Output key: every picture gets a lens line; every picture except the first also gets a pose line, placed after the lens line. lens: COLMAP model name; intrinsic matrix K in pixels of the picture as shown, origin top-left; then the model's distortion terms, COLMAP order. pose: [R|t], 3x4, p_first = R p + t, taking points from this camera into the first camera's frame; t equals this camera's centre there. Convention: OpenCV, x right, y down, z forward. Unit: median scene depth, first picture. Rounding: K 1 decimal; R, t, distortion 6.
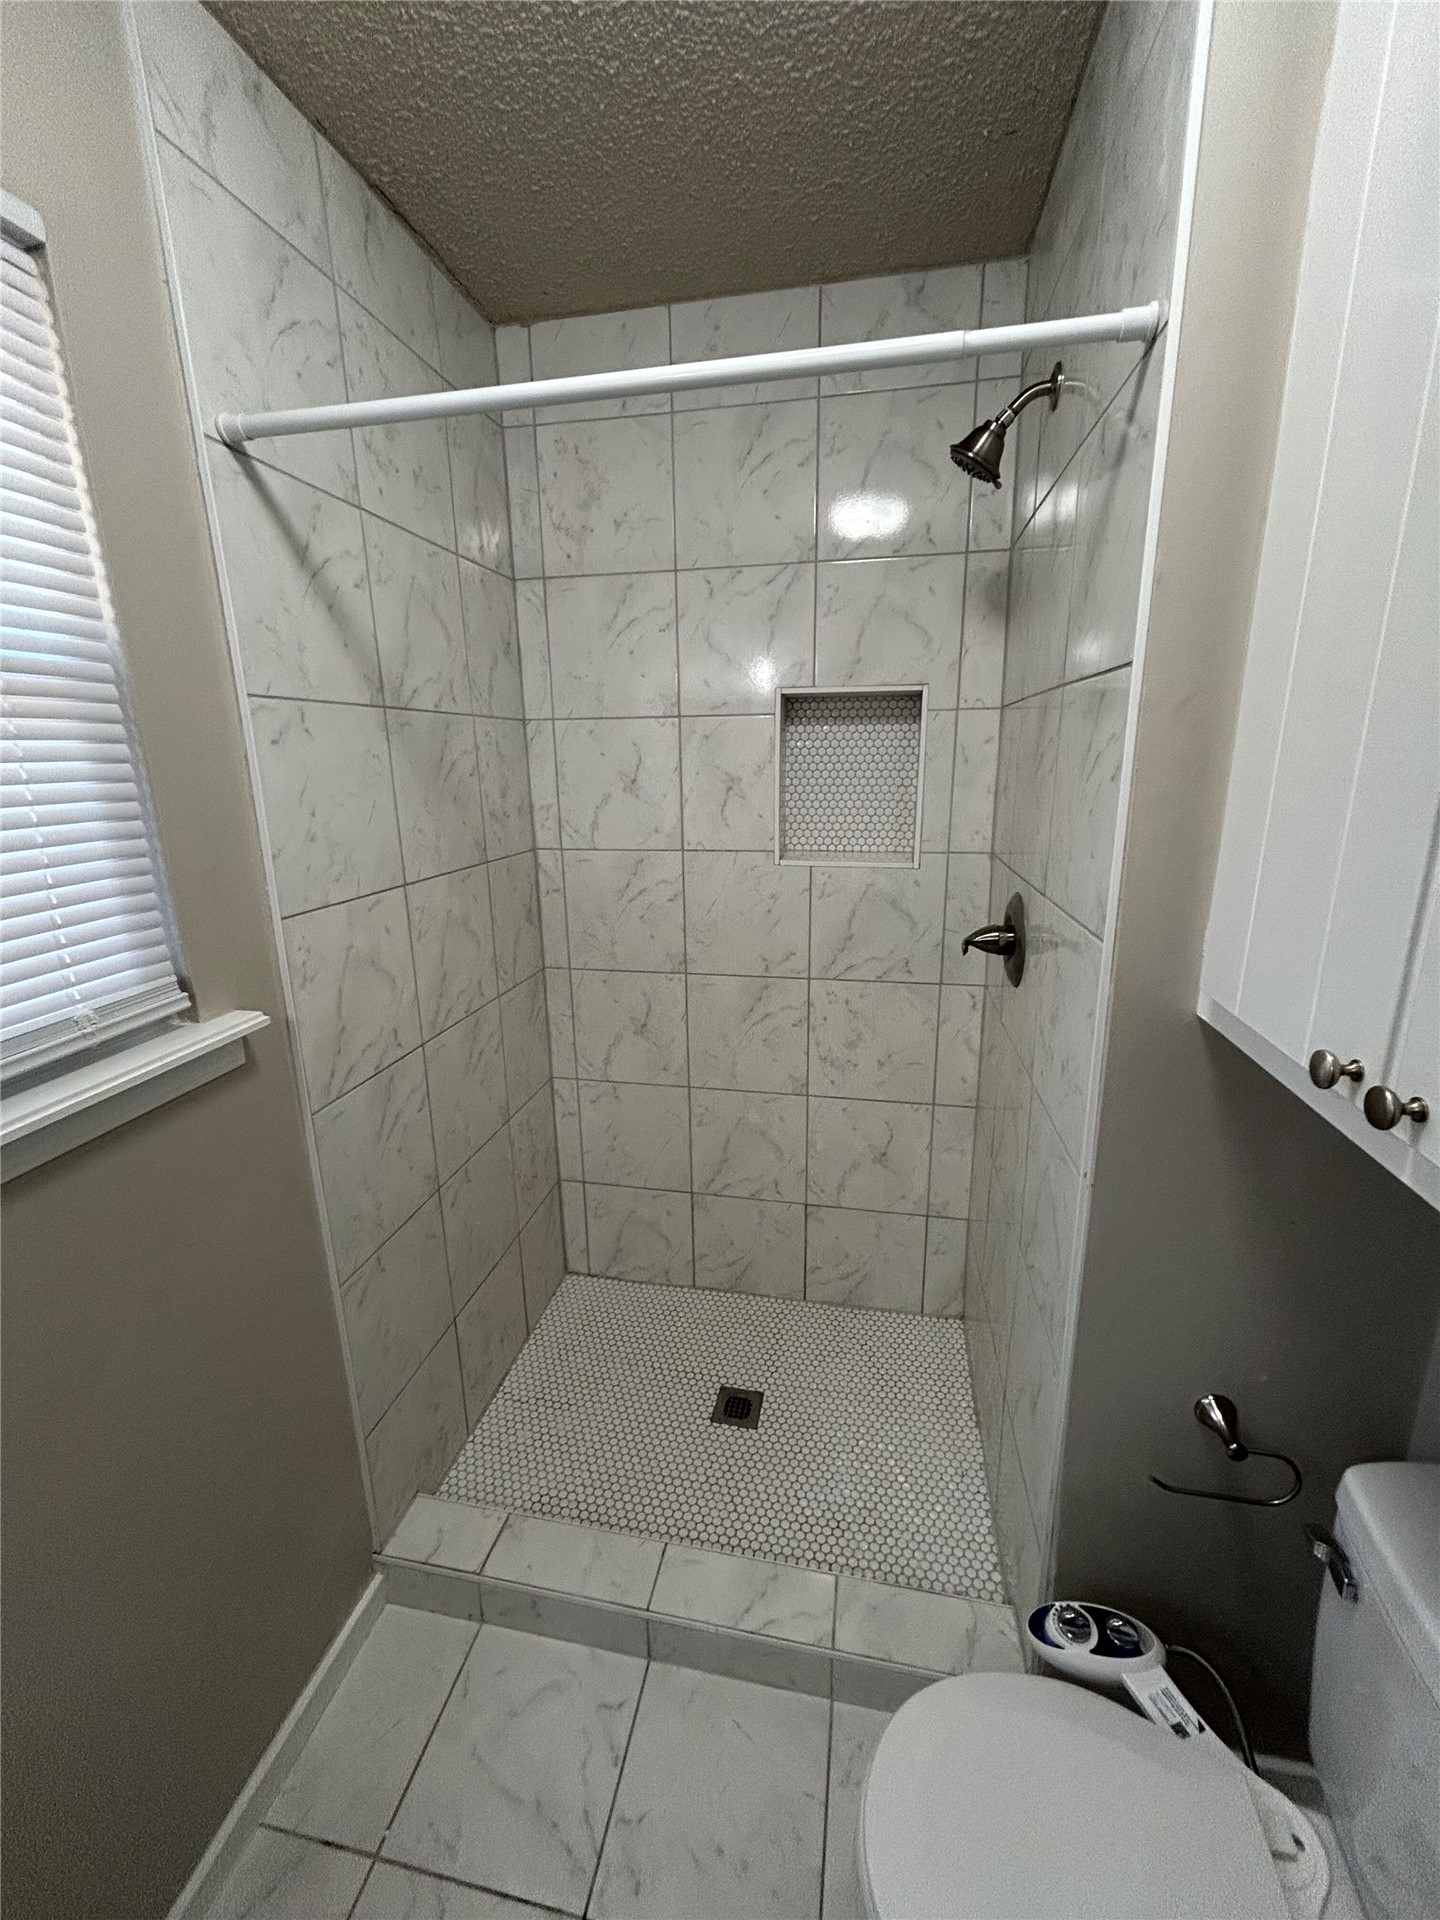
lens RADIAL K [[774.6, 0, 716.2], [0, 774.6, 951.8], [0, 0, 1]] dist [-0.001338, 0.000600]
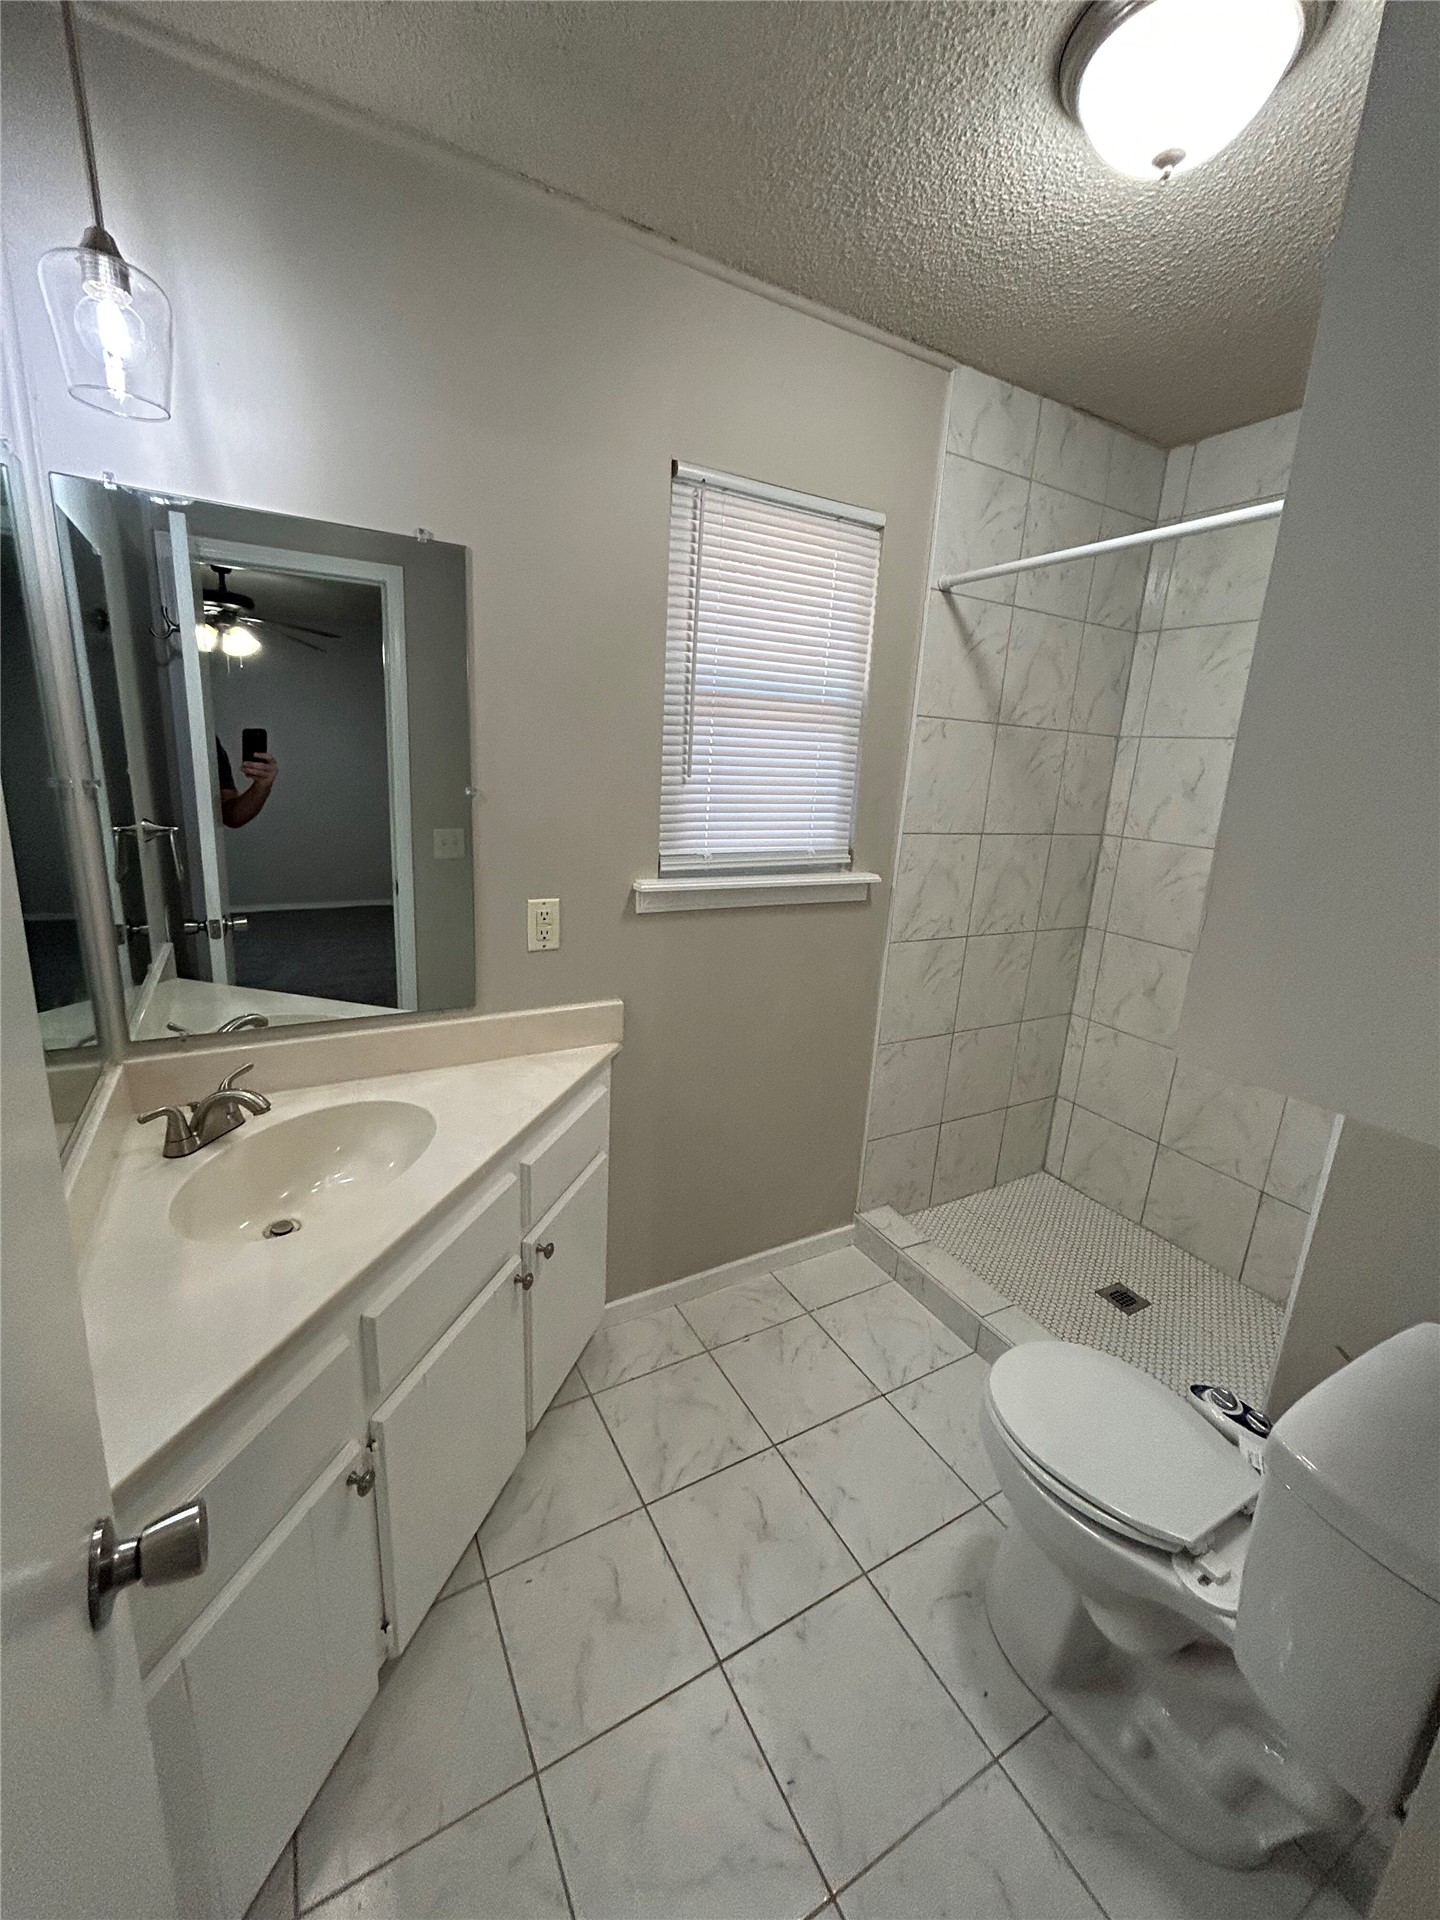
lens RADIAL K [[774.6, 0, 720.3], [0, 774.6, 953.7], [0, 0, 1]] dist [-0.001338, 0.000600]
pose [[0.650639, 0.241100, -0.720097, 0.488603], [-0.253156, 0.962882, 0.093652, 0.148134], [0.715948, 0.121363, 0.687524, -0.490335]]
